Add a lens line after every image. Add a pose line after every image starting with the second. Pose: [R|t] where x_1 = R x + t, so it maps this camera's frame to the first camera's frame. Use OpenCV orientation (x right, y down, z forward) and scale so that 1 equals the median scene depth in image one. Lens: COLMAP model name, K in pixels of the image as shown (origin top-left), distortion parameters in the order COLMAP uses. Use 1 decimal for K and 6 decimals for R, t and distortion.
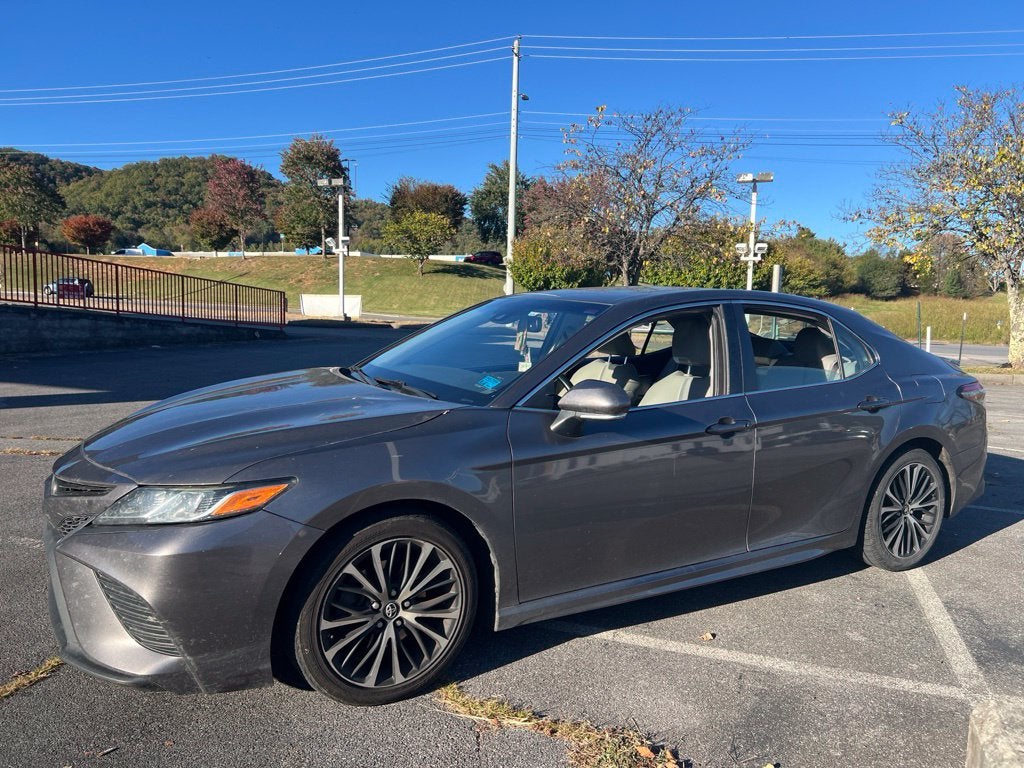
lens RADIAL K [[774.4, 0, 518.5], [0, 774.4, 384.8], [0, 0, 1]] dist [0.048586, -0.050145]
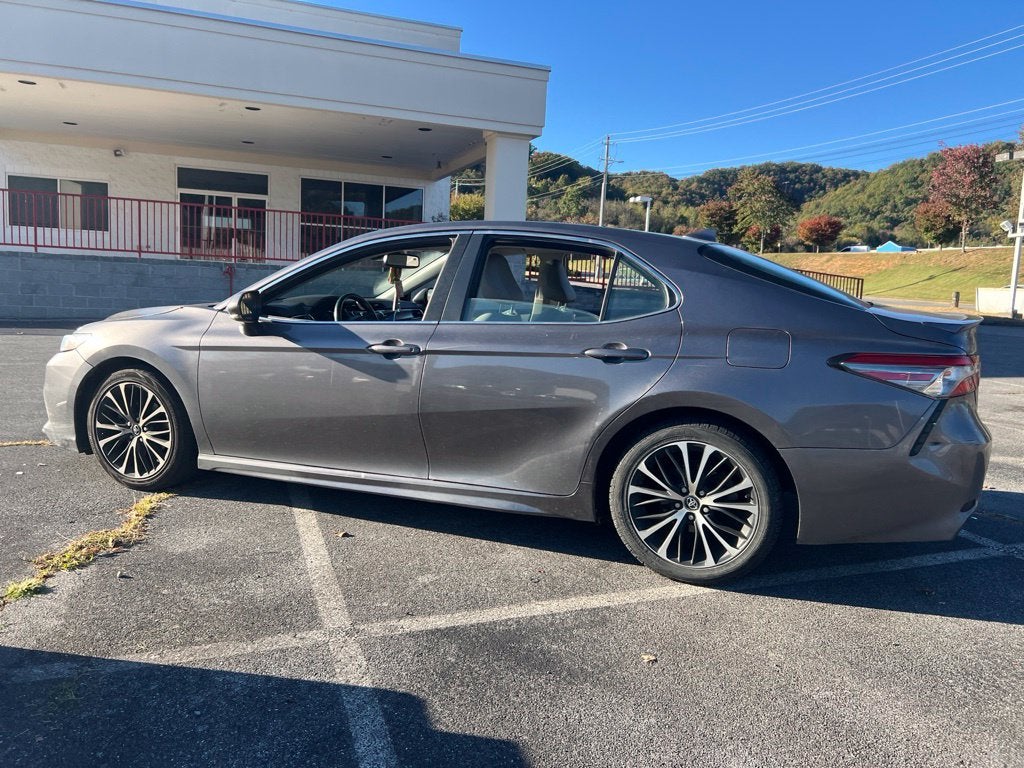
lens RADIAL K [[774.4, 0, 505.2], [0, 774.4, 369.8], [0, 0, 1]] dist [0.048586, -0.050145]
pose [[0.612601, 0.091706, -0.785054, 0.958560], [-0.105563, 0.993841, 0.033721, 0.025247], [0.783311, 0.062215, 0.618509, 0.384537]]
